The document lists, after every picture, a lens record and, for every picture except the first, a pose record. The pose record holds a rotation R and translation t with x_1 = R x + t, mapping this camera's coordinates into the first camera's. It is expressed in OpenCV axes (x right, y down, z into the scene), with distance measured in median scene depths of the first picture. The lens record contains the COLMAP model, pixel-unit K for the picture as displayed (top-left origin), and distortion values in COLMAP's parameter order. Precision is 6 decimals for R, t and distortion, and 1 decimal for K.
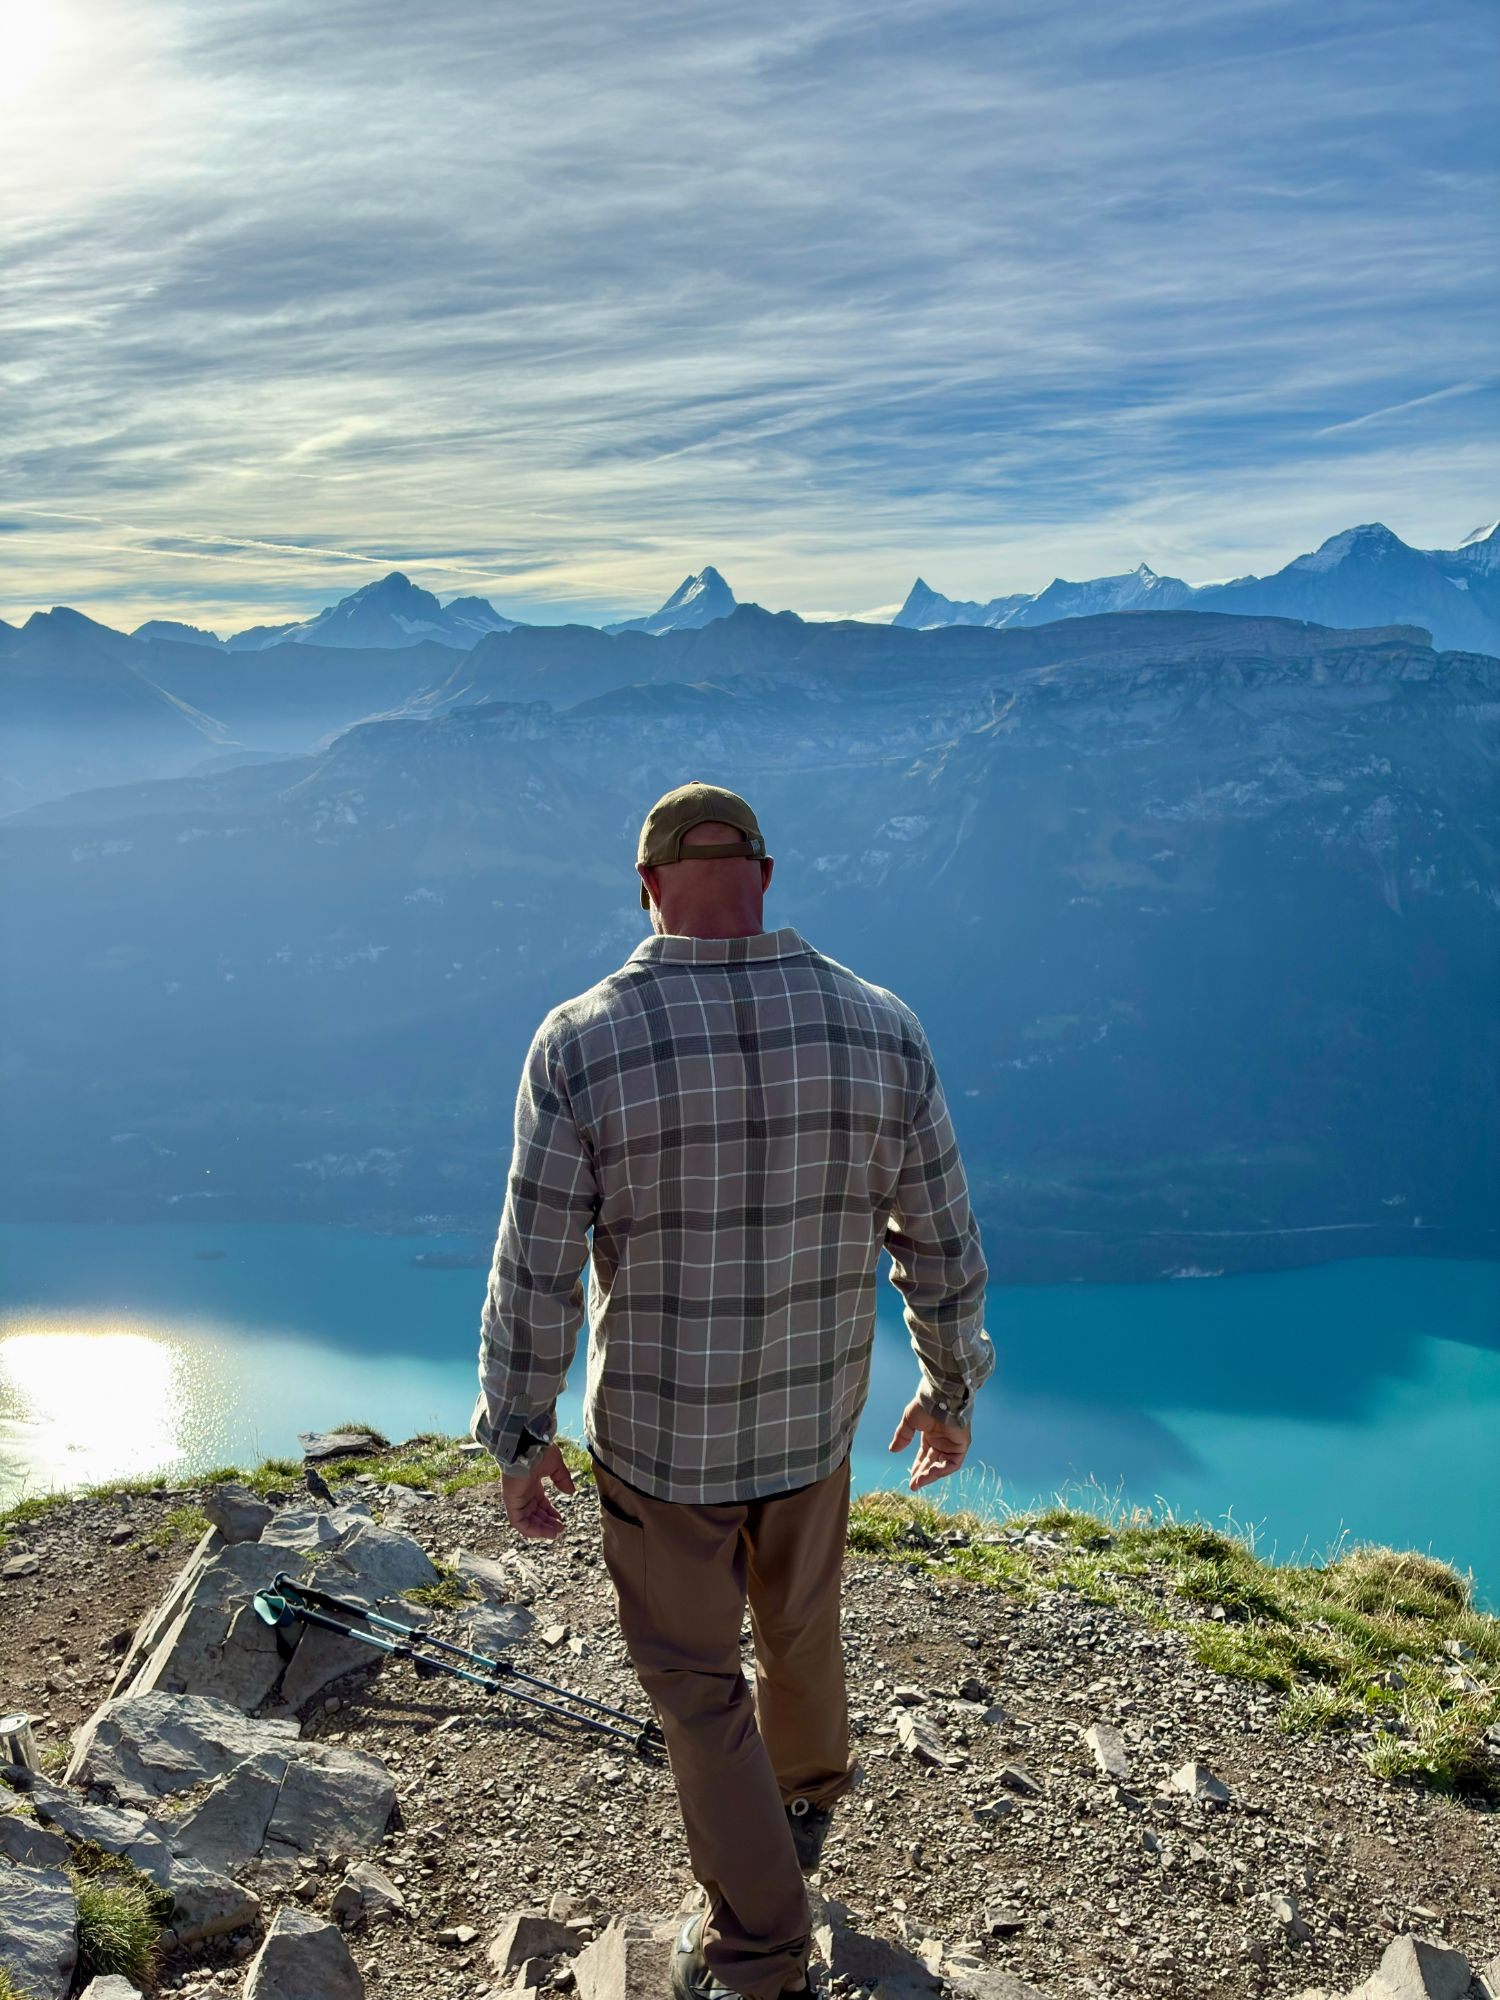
lens RADIAL K [[1519.8, 0, 752.8], [0, 1519.8, 1003.8], [0, 0, 1]] dist [0.040031, -0.055811]
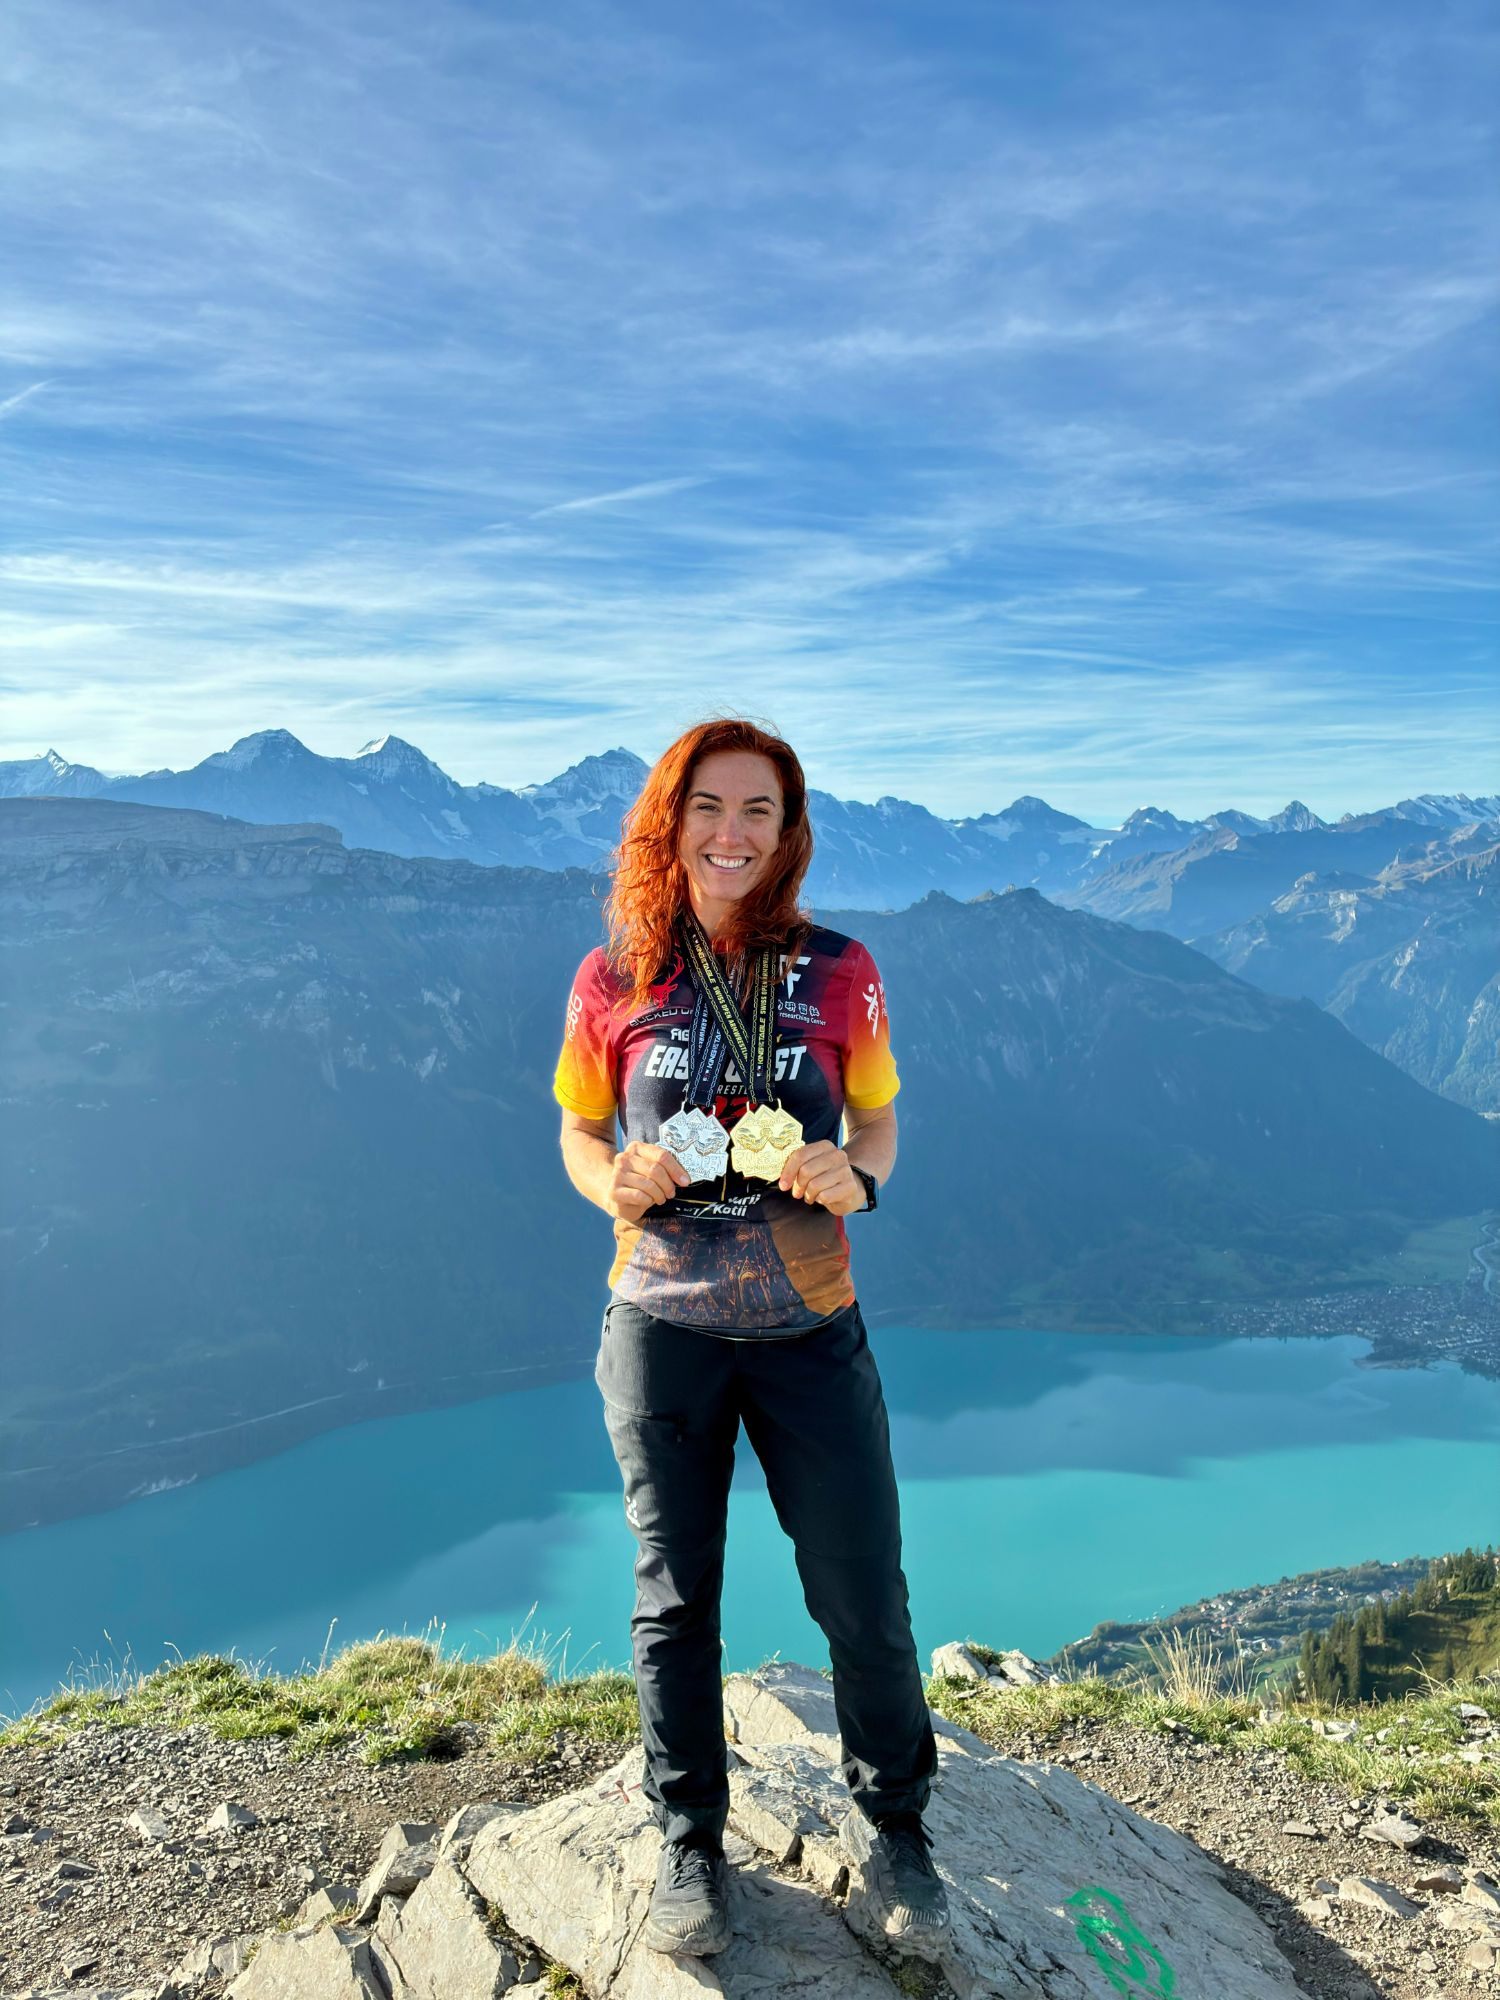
lens RADIAL K [[1519.8, 0, 745.2], [0, 1519.8, 988.3], [0, 0, 1]] dist [0.040031, -0.055811]
pose [[0.786770, -0.035829, 0.616206, -0.108362], [0.116285, 0.989042, -0.090965, 0.018092], [-0.606194, 0.143224, 0.782315, -0.281090]]
